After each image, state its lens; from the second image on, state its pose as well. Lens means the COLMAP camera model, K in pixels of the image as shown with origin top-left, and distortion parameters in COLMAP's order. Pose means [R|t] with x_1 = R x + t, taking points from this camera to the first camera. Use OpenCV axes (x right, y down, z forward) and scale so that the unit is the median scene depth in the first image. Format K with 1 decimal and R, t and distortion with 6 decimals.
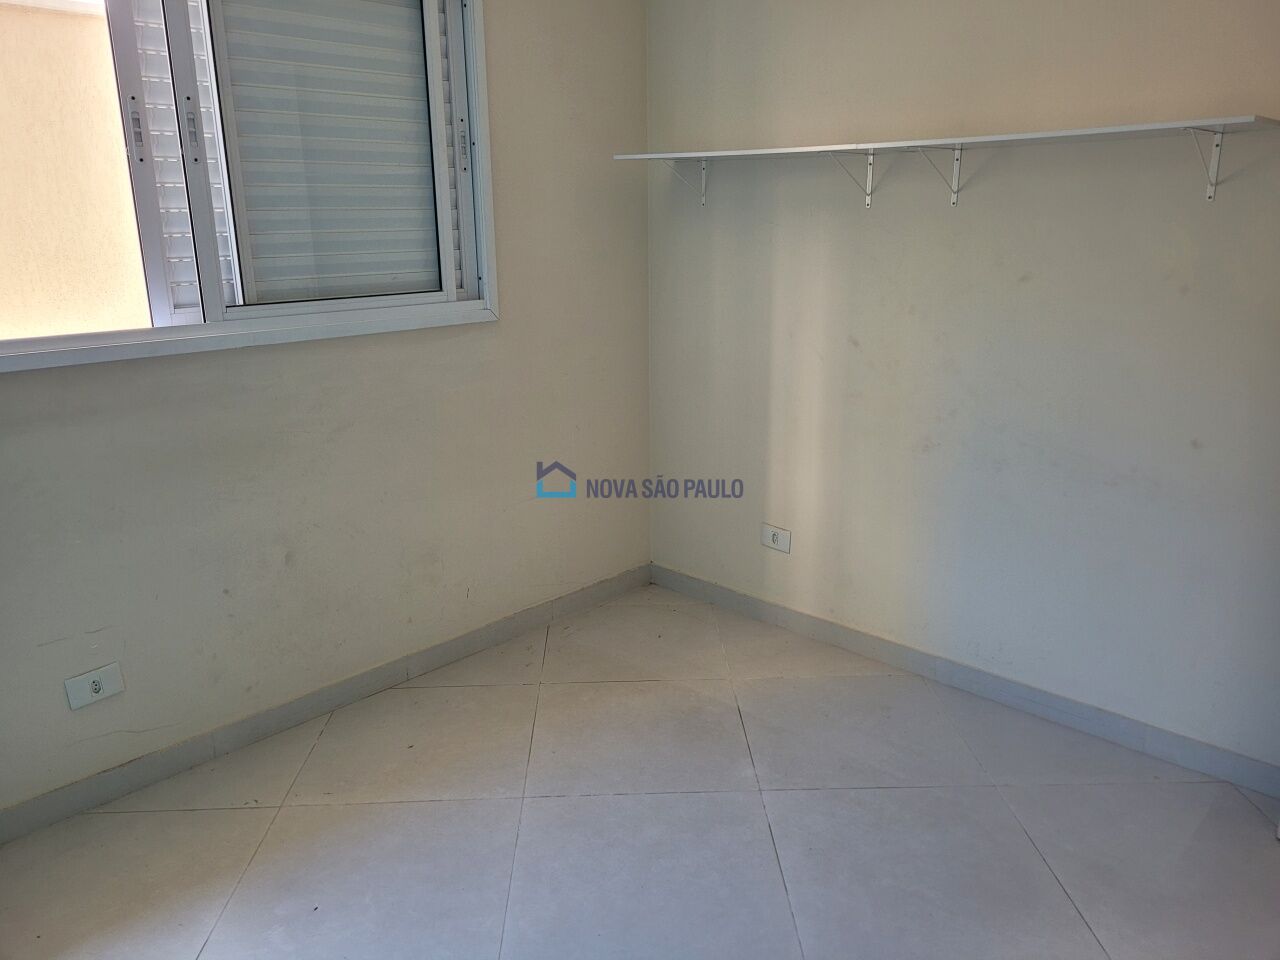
lens RADIAL K [[977.6, 0, 640.0], [0, 977.6, 480.0], [0, 0, 1]] dist [0.054419, -0.002213]
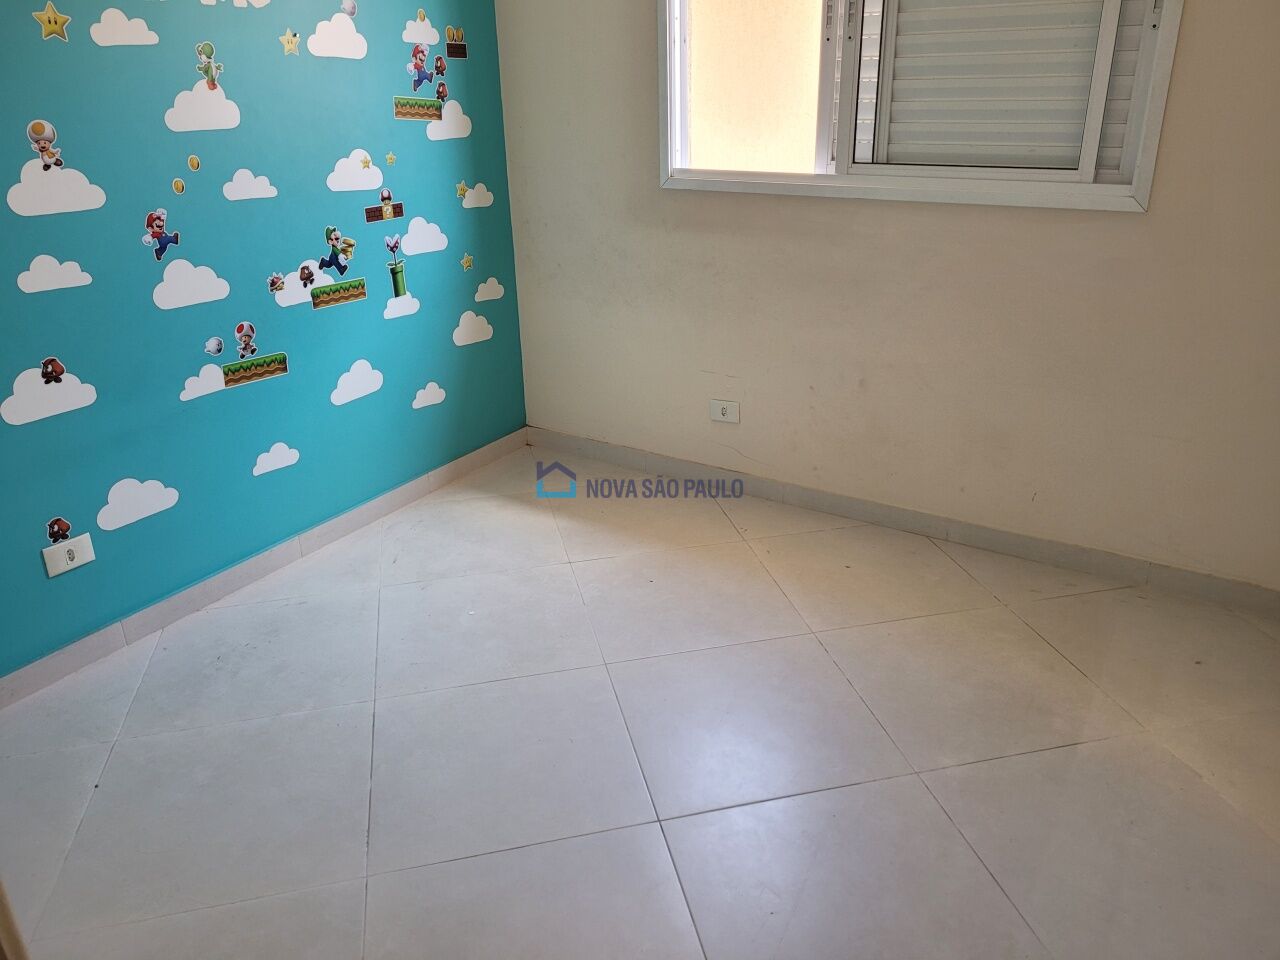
lens RADIAL K [[977.6, 0, 640.0], [0, 977.6, 480.0], [0, 0, 1]] dist [0.054419, -0.002213]
pose [[0.189071, 0.388300, -0.901929, 0.738951], [-0.251007, 0.907092, 0.337904, -0.154006], [0.949341, 0.162503, 0.268971, 0.449318]]
